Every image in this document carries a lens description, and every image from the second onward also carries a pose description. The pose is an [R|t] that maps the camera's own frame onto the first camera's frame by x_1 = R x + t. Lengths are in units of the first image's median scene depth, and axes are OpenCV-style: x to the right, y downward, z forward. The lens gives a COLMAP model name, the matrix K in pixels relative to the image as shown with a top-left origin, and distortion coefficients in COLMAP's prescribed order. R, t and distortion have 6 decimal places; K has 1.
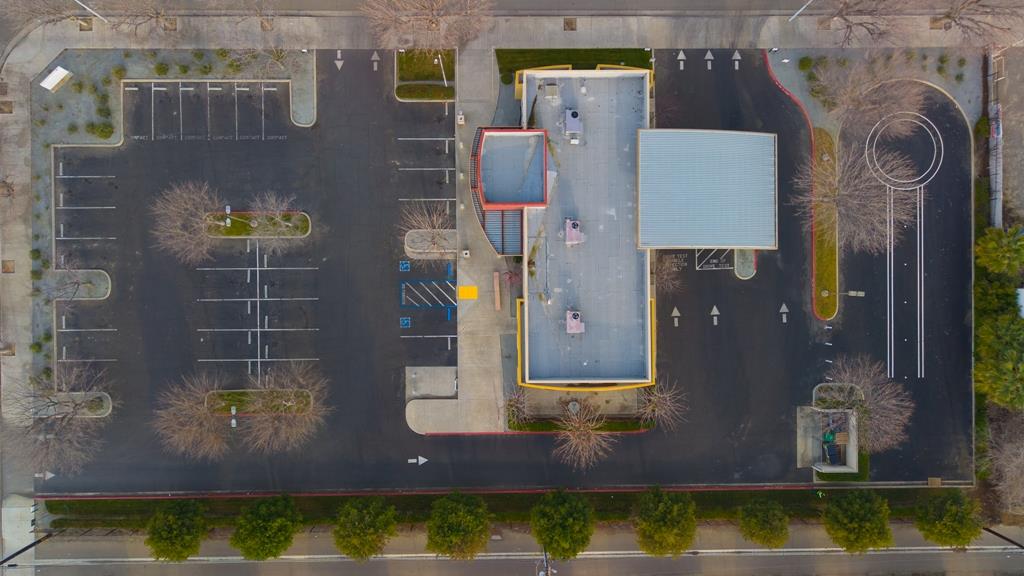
lens RADIAL K [[702.5, 0, 501.7], [0, 702.5, 287.8], [0, 0, 1]] dist [0.033964, -0.032532]
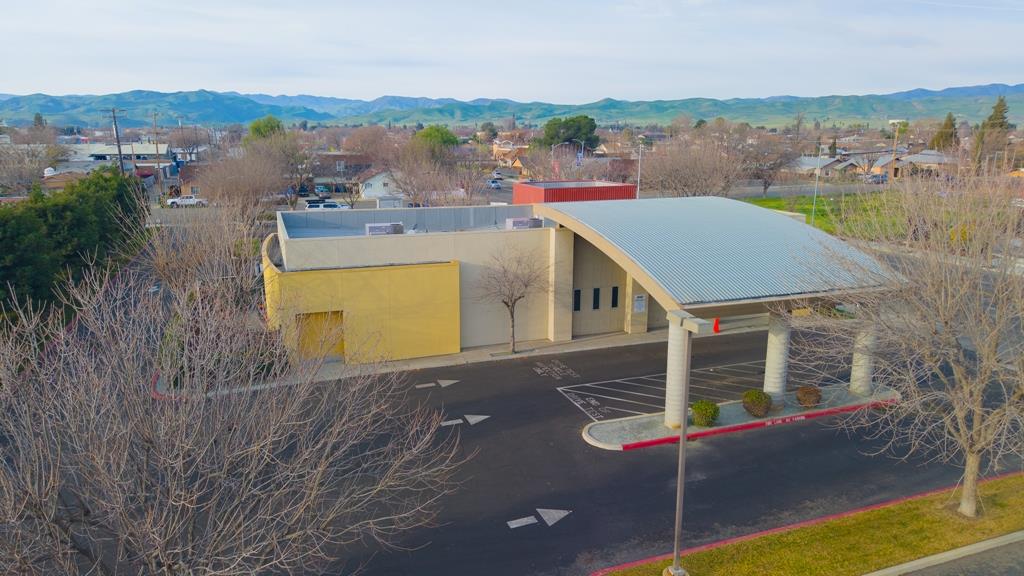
lens RADIAL K [[691.9, 0, 512.0], [0, 691.9, 288.0], [0, 0, 1]] dist [0.070210, -0.064674]
pose [[0.339160, 0.191564, -0.921018, 0.648411], [-0.940726, 0.066907, -0.332501, 0.136888], [-0.002072, 0.979197, 0.202902, 0.862234]]
